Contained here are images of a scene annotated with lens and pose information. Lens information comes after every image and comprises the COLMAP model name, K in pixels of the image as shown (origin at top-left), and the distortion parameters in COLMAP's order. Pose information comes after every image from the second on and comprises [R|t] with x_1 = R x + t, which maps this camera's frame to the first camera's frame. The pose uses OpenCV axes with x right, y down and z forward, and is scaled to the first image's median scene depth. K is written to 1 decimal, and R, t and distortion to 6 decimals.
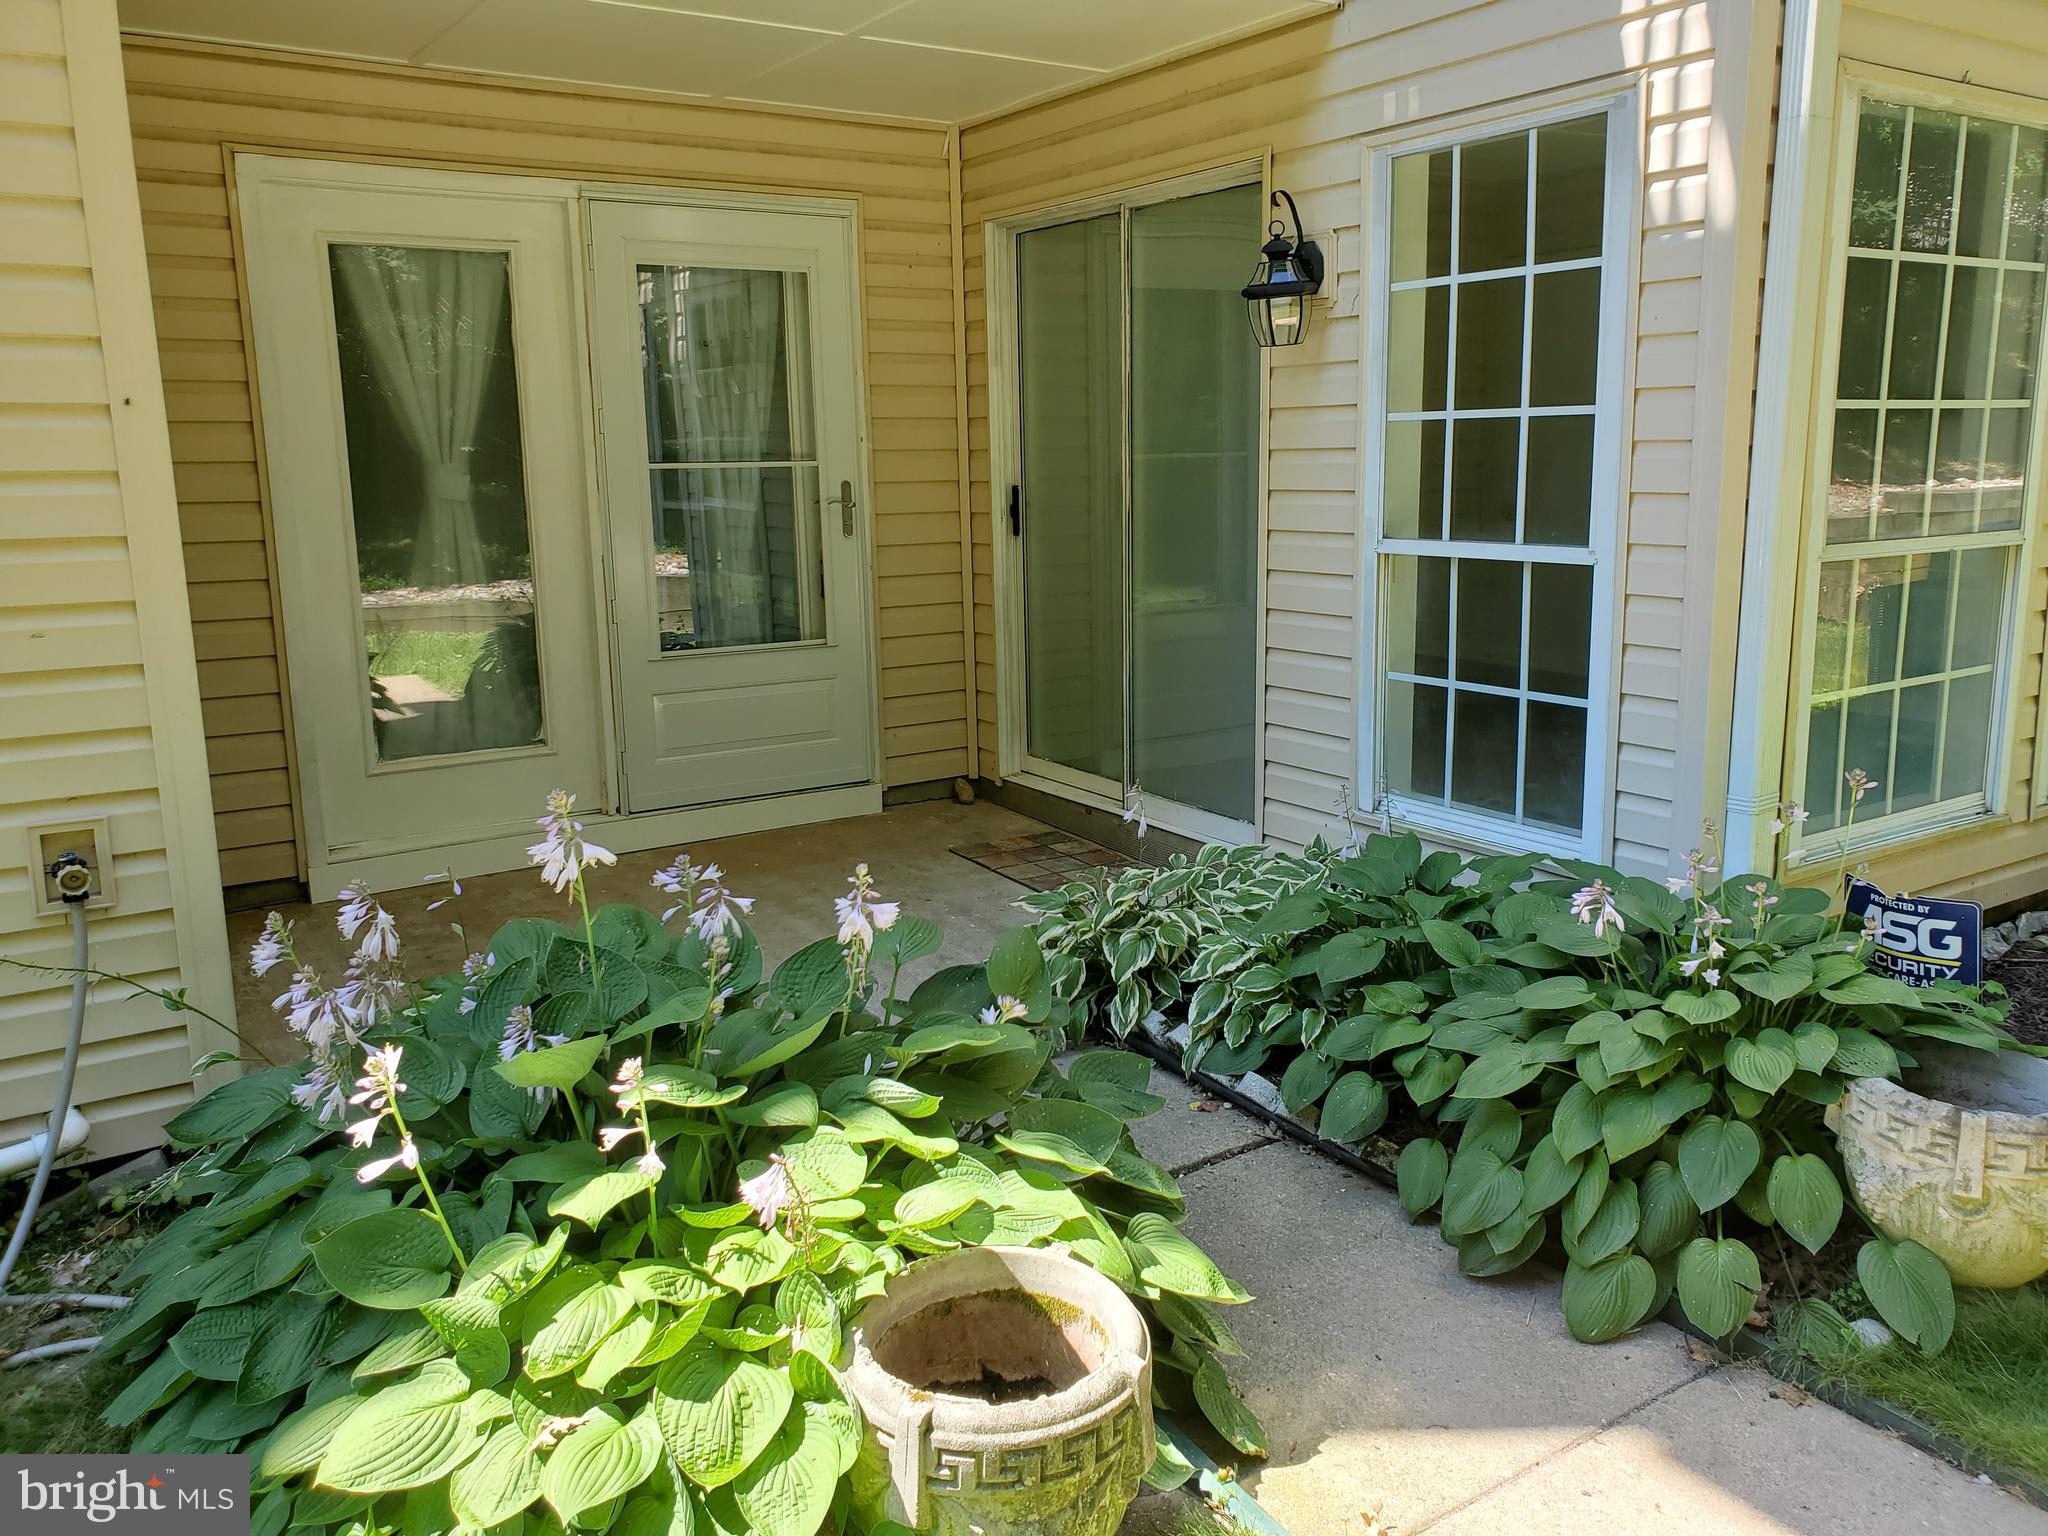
lens RADIAL K [[1595.8, 0, 1028.9], [0, 1595.8, 769.1], [0, 0, 1]] dist [0.038549, -0.033649]
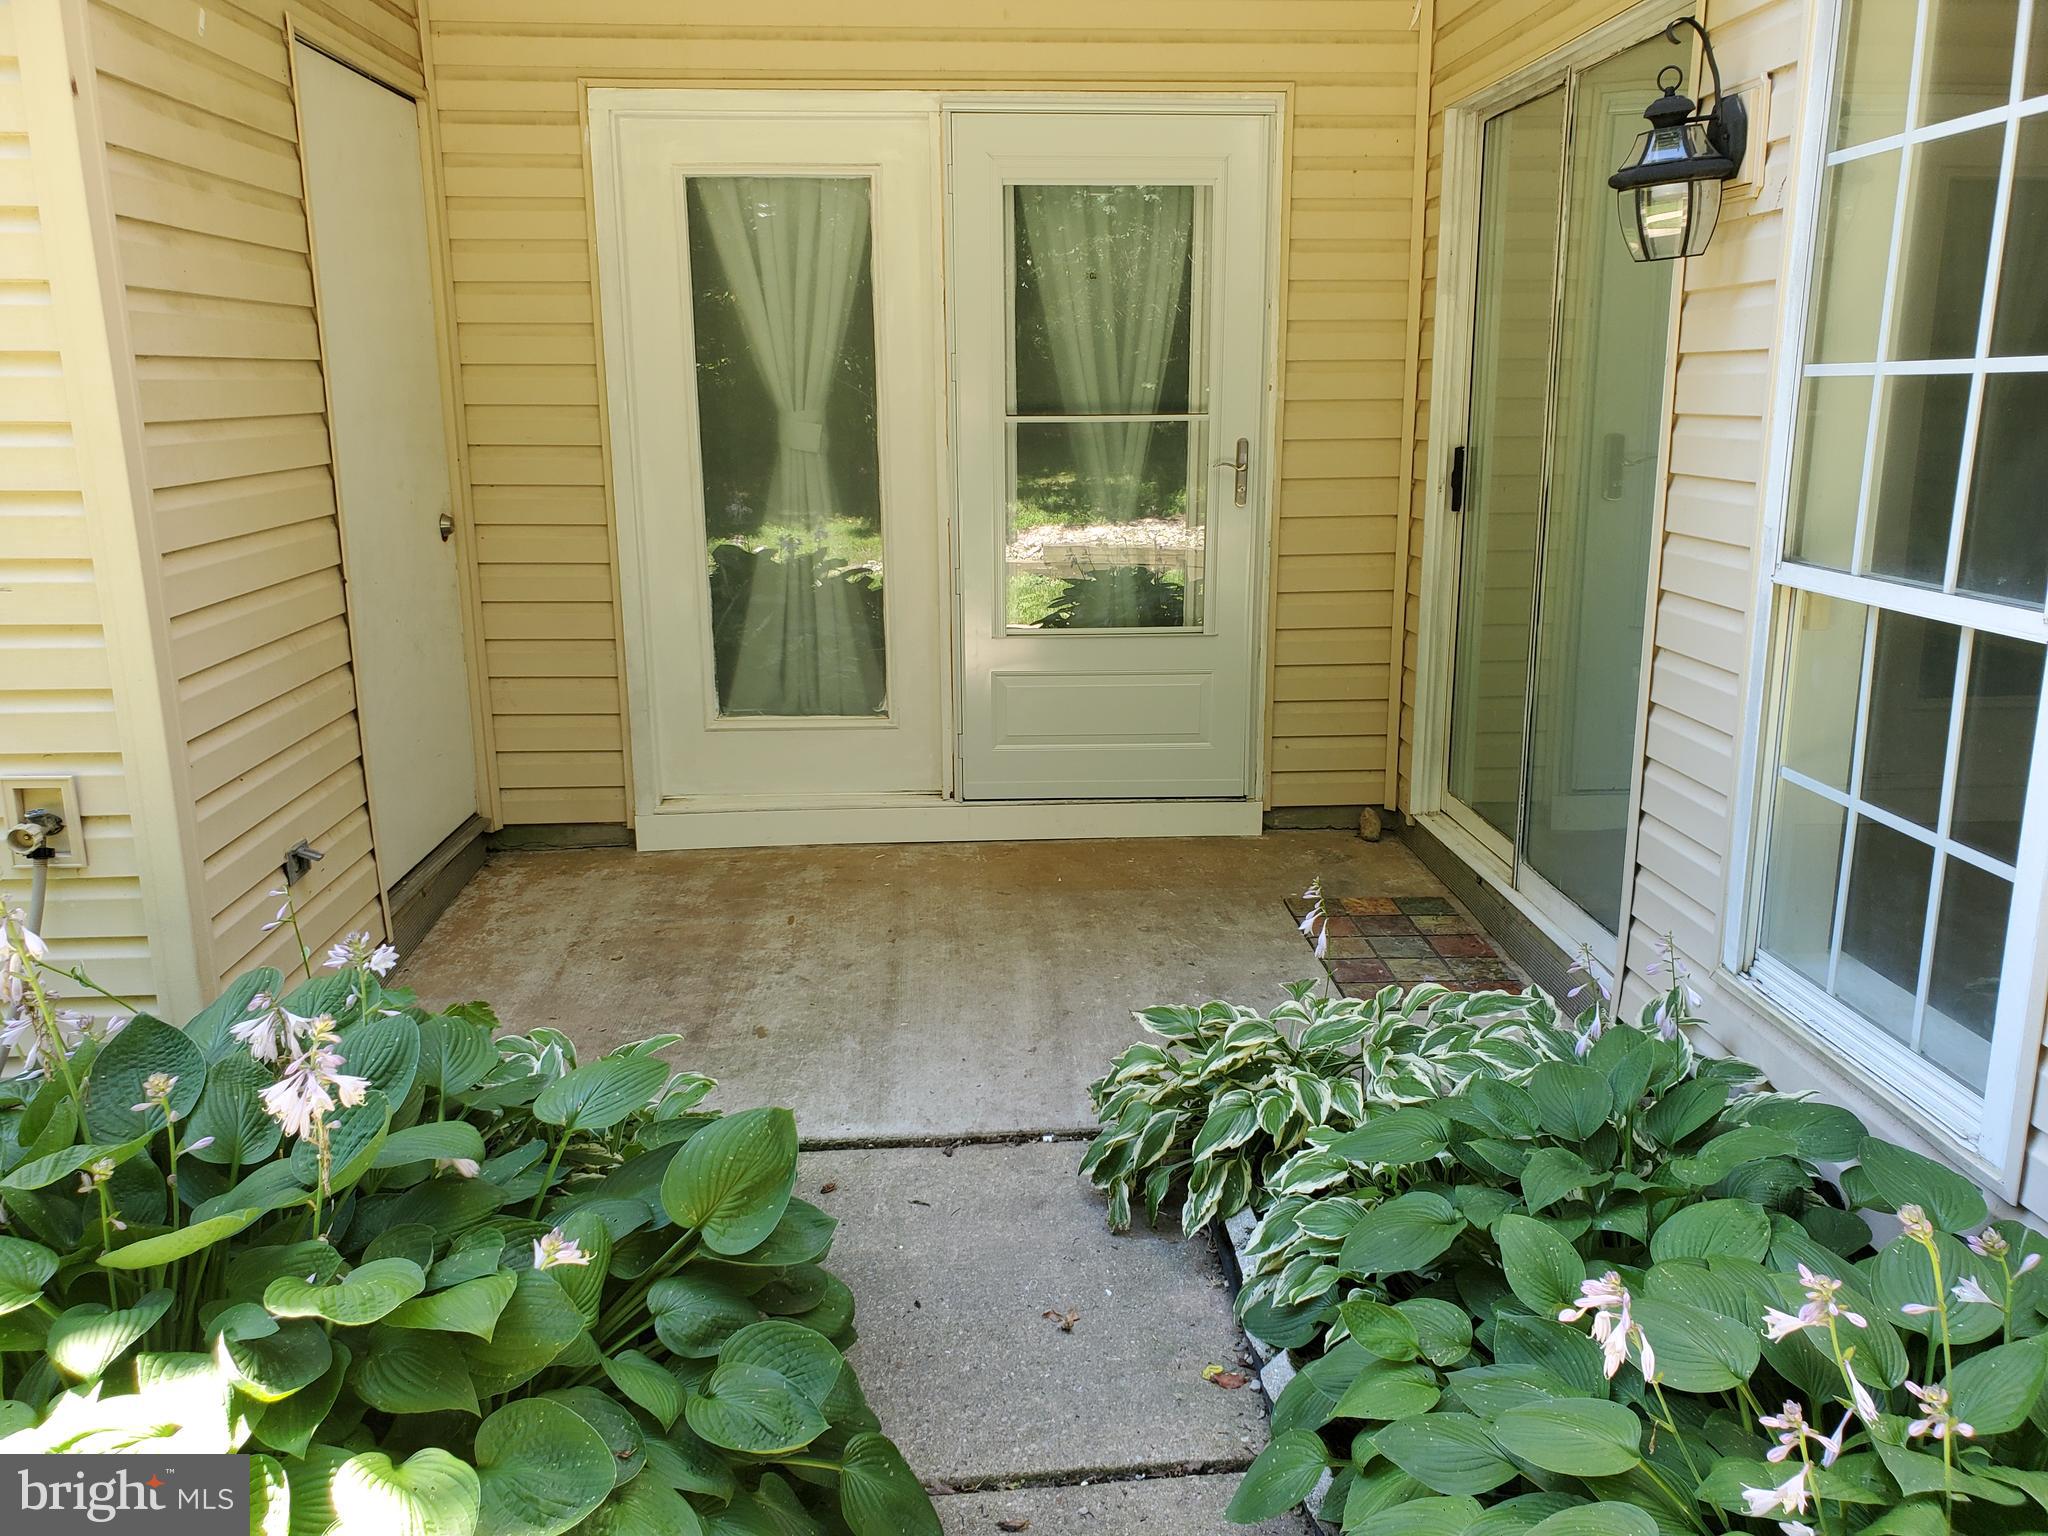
lens RADIAL K [[1595.8, 0, 1025.3], [0, 1595.8, 759.8], [0, 0, 1]] dist [0.038549, -0.033649]
pose [[0.870100, 0.125627, -0.476595, 0.223524], [-0.108900, 0.992074, 0.062689, -0.059271], [0.480693, -0.002644, 0.876885, 0.237782]]
